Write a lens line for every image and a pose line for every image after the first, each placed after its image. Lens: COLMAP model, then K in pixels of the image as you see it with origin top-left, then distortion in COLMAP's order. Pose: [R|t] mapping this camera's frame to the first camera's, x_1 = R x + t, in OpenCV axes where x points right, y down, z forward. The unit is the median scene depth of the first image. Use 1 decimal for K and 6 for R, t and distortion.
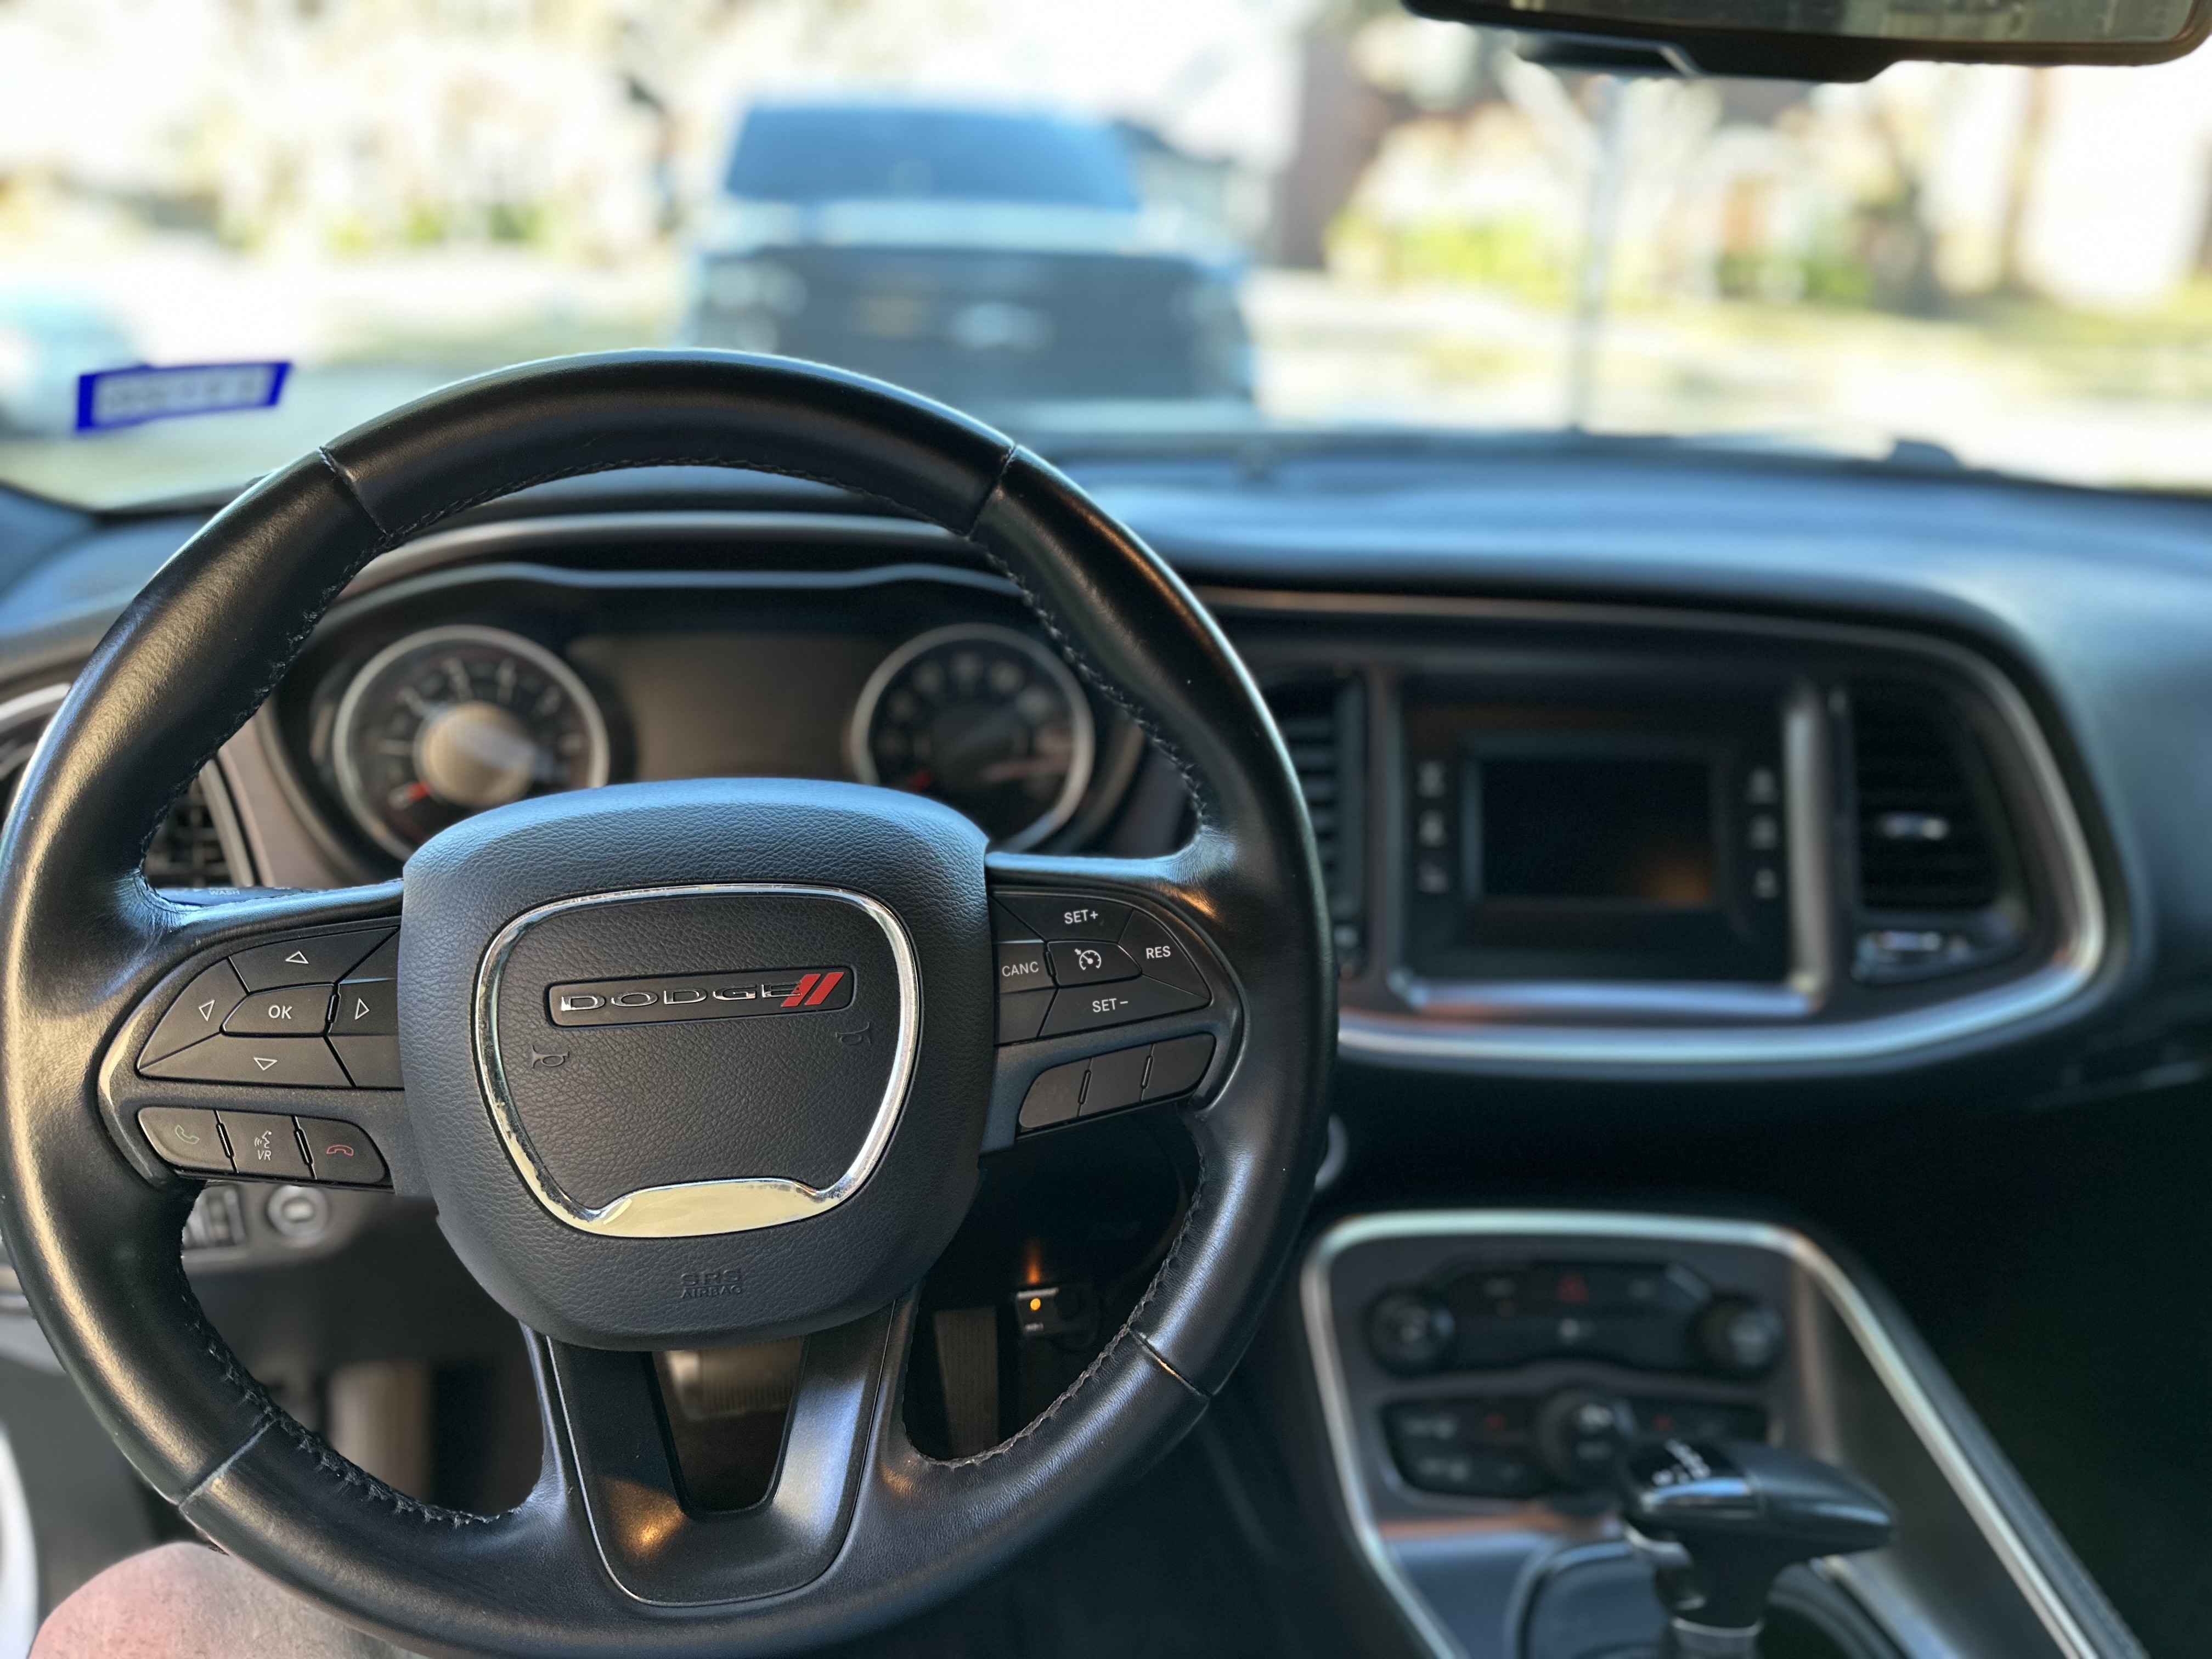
lens RADIAL K [[1586.4, 0, 1108.0], [0, 1586.4, 773.7], [0, 0, 1]] dist [0.174693, -0.244814]
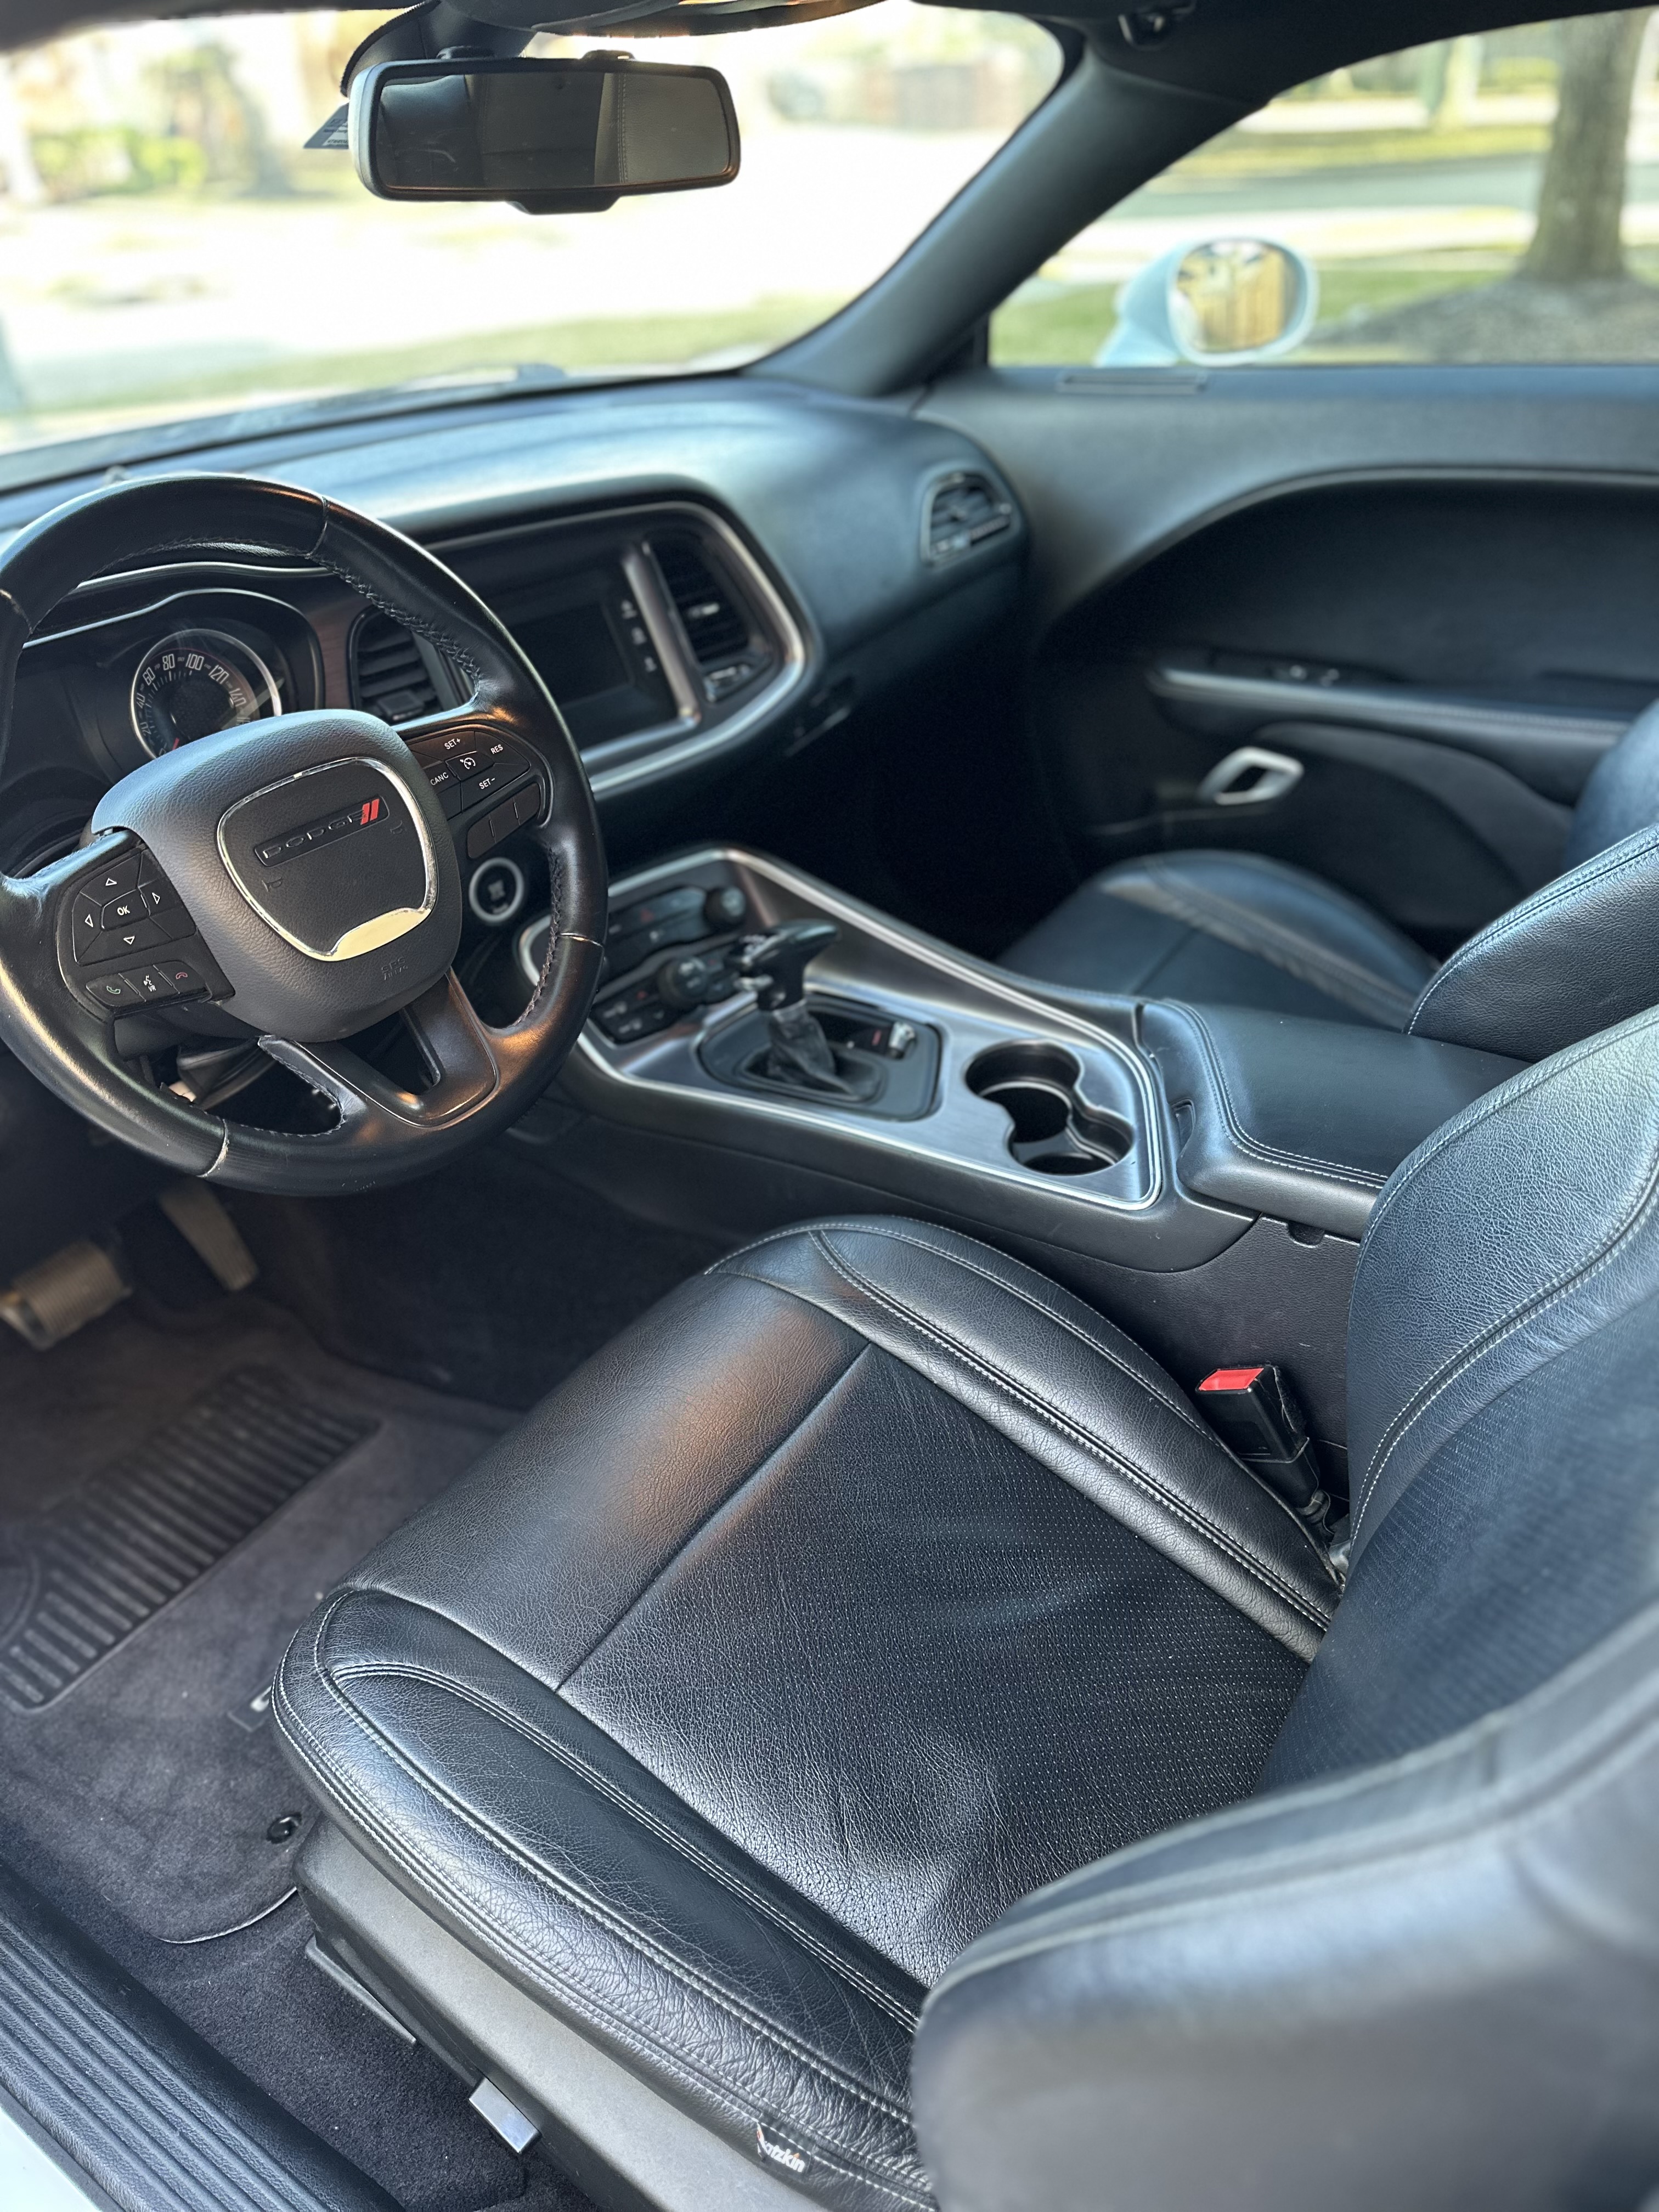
lens RADIAL K [[1657.2, 0, 829.5], [0, 1657.2, 1106.0], [0, 0, 1]] dist [0.009897, 0.029339]
pose [[0.726471, -0.417473, 0.545853, -0.648835], [0.287825, 0.906137, 0.309957, 0.001465], [-0.624016, -0.068064, 0.778441, -0.550353]]
